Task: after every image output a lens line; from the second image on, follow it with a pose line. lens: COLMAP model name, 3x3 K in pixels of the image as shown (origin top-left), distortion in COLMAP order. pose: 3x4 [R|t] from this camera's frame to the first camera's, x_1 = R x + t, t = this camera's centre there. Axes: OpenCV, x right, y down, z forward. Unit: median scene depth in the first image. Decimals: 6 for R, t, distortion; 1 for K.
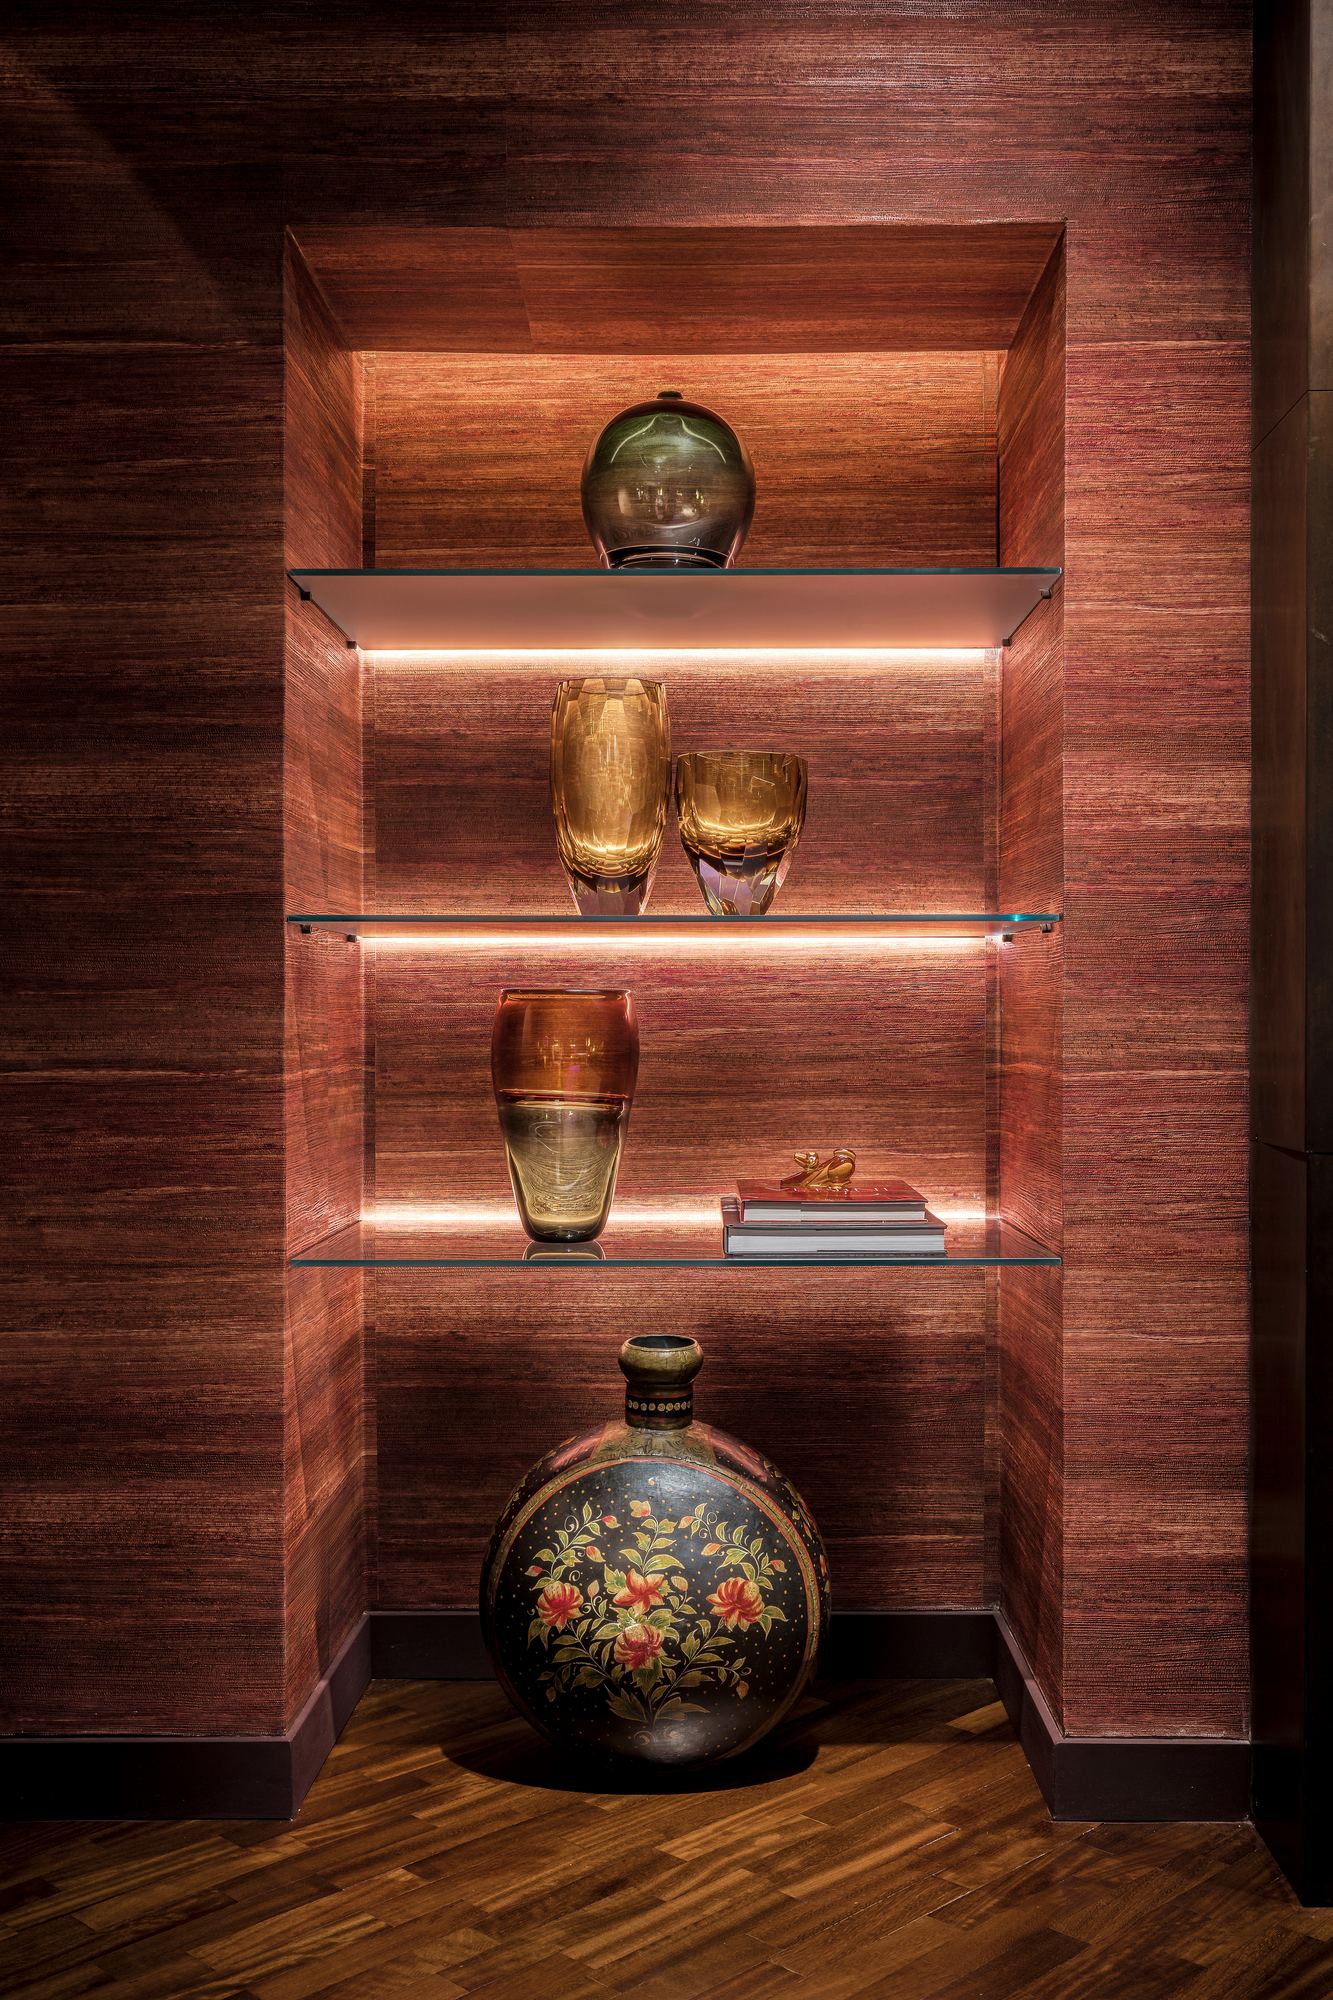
lens RADIAL K [[2048.2, 0, 669.2], [0, 2048.2, 1088.1], [0, 0, 1]] dist [-0.001038, 0.003785]
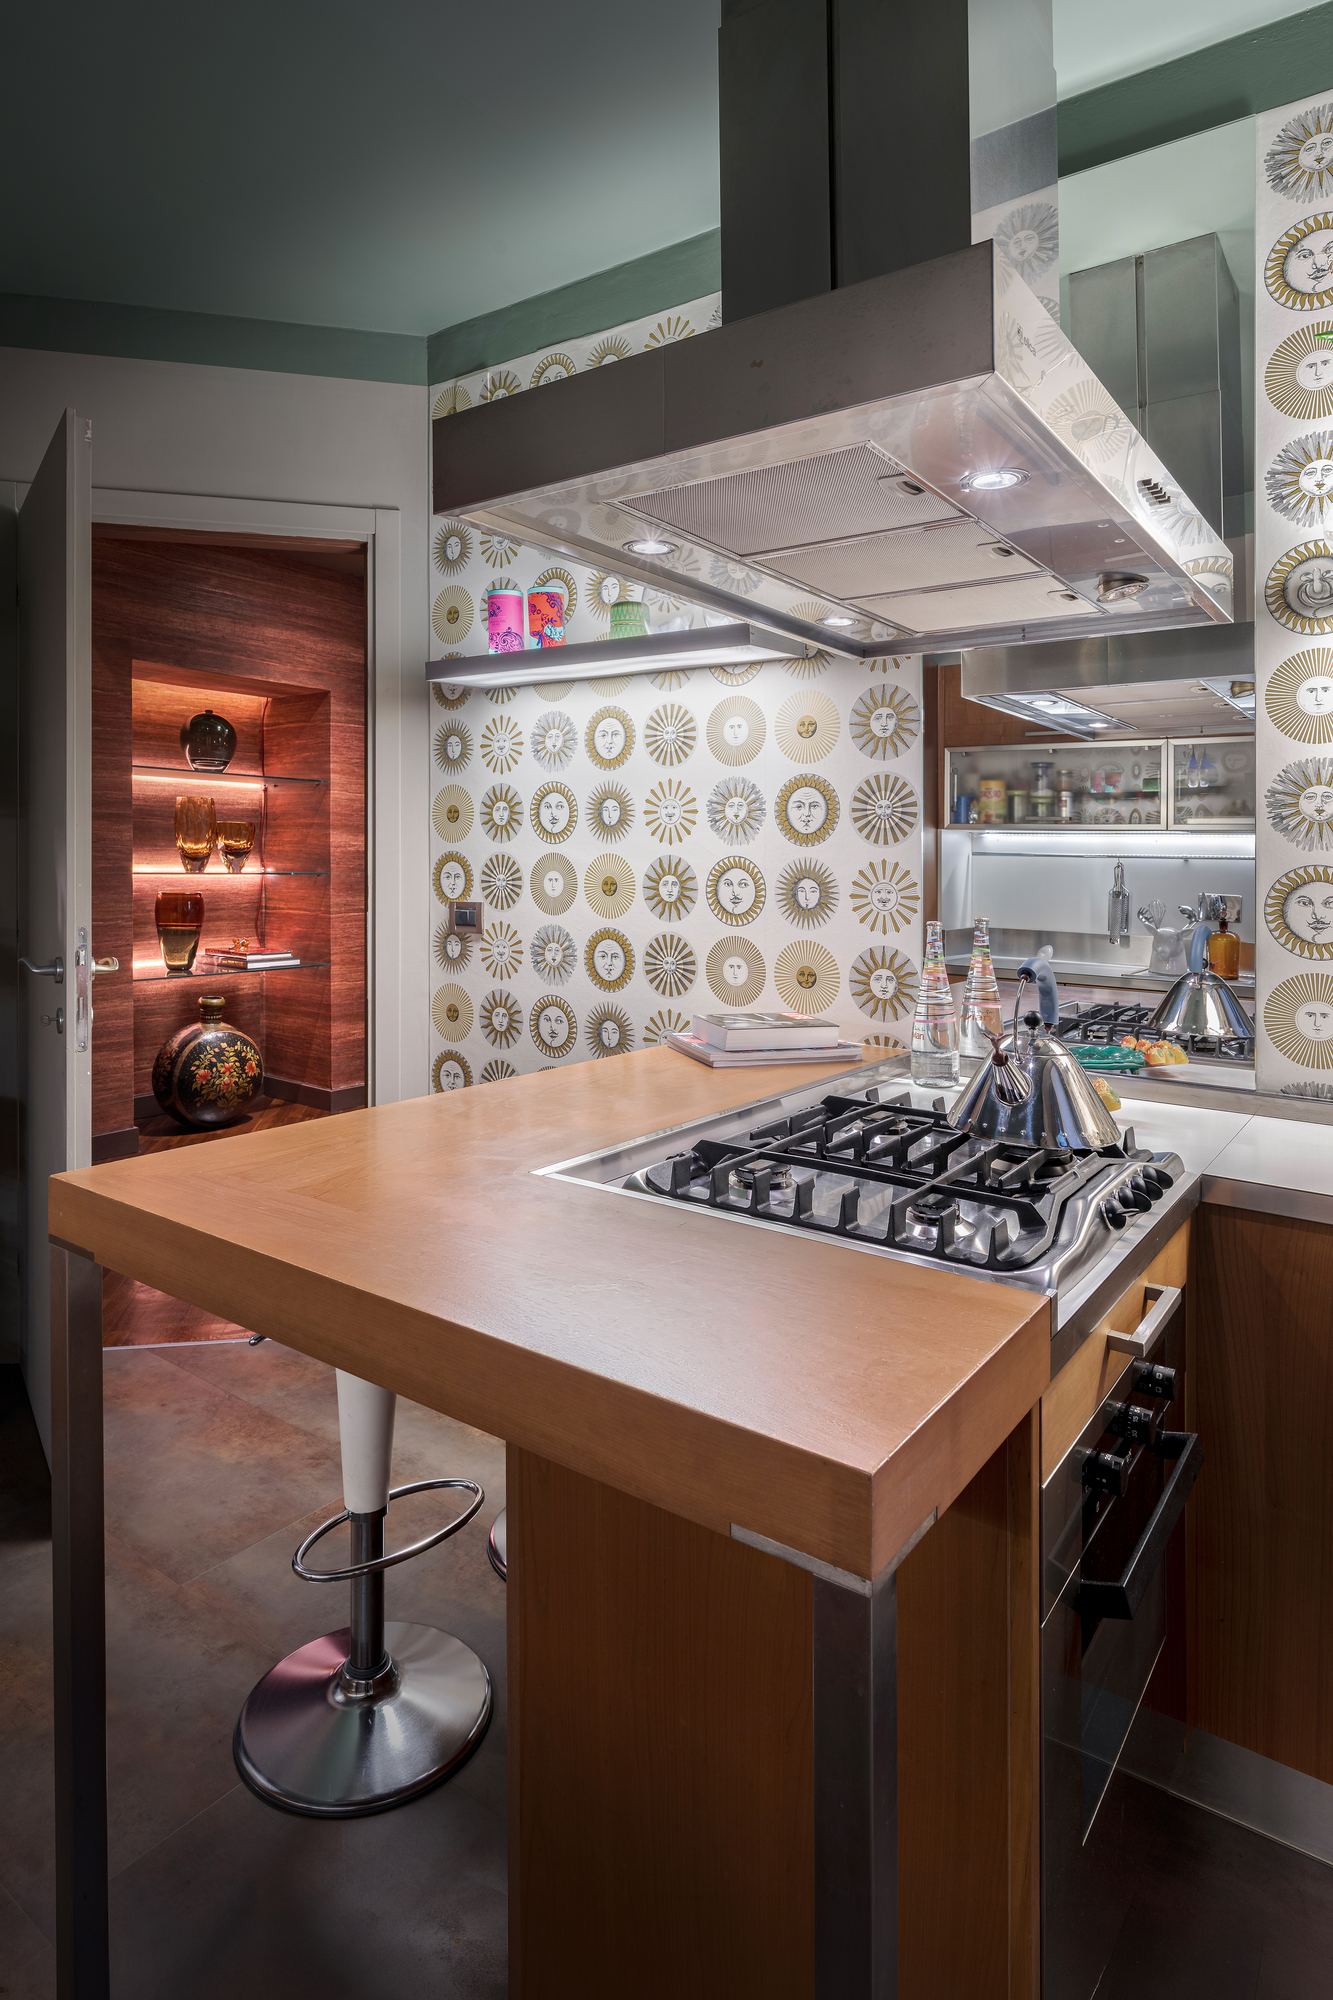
lens RADIAL K [[1114.8, 0, 668.0], [0, 1114.8, 870.8], [0, 0, 1]] dist [-0.002556, -0.000433]
pose [[0.579400, 0.002676, 0.815039, -1.099371], [0.007171, 0.999939, -0.008381, -0.064860], [-0.815012, 0.010701, 0.579346, -0.684476]]
